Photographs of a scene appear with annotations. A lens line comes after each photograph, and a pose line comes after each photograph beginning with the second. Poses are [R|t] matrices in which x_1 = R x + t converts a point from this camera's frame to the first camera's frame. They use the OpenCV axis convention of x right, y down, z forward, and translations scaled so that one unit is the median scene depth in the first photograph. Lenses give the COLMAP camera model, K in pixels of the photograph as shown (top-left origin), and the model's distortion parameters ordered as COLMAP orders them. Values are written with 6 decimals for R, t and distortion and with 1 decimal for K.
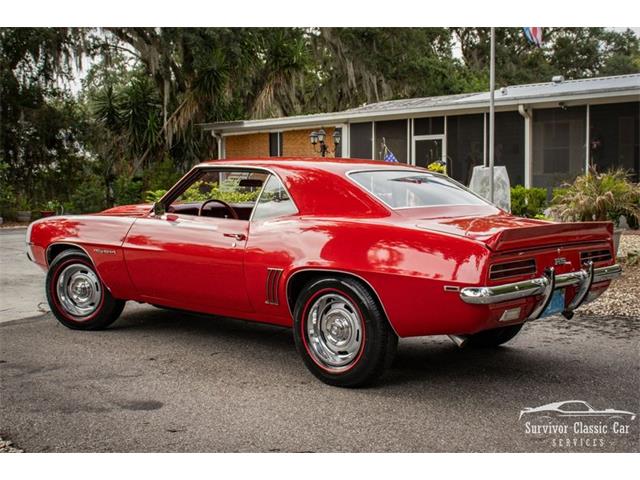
lens RADIAL K [[828.0, 0, 336.6], [0, 828.0, 242.8], [0, 0, 1]] dist [-0.008300, 0.000000]
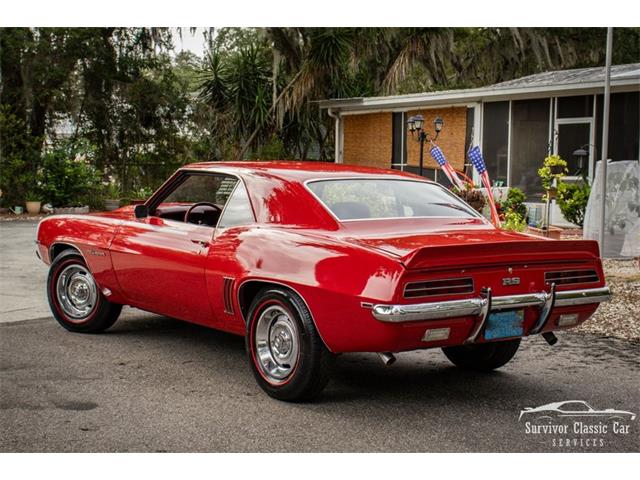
lens RADIAL K [[1027.6, 0, 336.0], [0, 1027.6, 241.6], [0, 0, 1]] dist [0.081740, 0.000000]
pose [[0.982213, 0.030521, -0.185274, 0.098329], [-0.030161, 0.999534, 0.004760, -0.007584], [0.185333, 0.000913, 0.982675, -0.065203]]
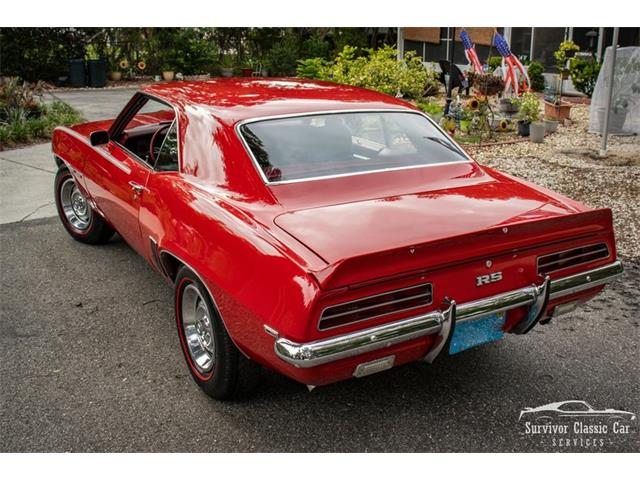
lens RADIAL K [[680.6, 0, 335.5], [0, 680.6, 224.2], [0, 0, 1]] dist [-0.058330, 0.000000]
pose [[0.953856, 0.089583, -0.286589, 0.103604], [-0.027736, 0.976664, 0.212976, -0.046838], [0.298980, -0.195200, 0.934081, 0.150033]]
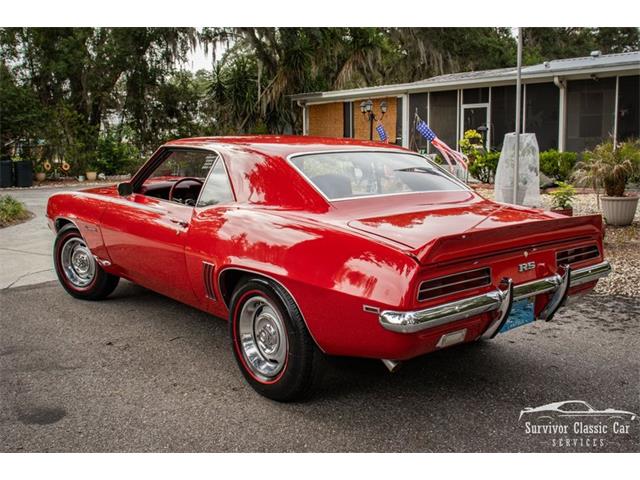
lens RADIAL K [[645.4, 0, 323.4], [0, 645.4, 235.2], [0, 0, 1]] dist [-0.088546, 0.000000]
pose [[0.988249, 0.019217, -0.151640, 0.055817], [-0.007812, 0.997119, 0.075451, -0.018939], [0.152653, -0.073380, 0.985552, 0.114270]]
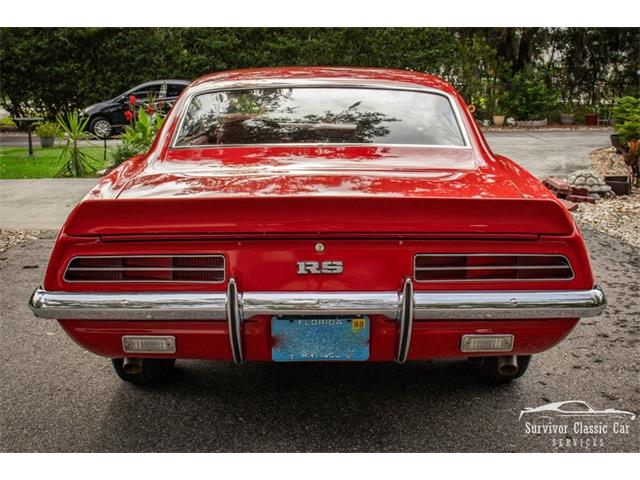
lens RADIAL K [[746.2, 0, 329.1], [0, 746.2, 219.0], [0, 0, 1]] dist [-0.026636, 0.000000]
pose [[0.656304, 0.129807, -0.743246, 0.210738], [-0.047189, 0.990223, 0.131272, -0.023887], [0.753019, -0.051081, 0.656012, 0.235340]]
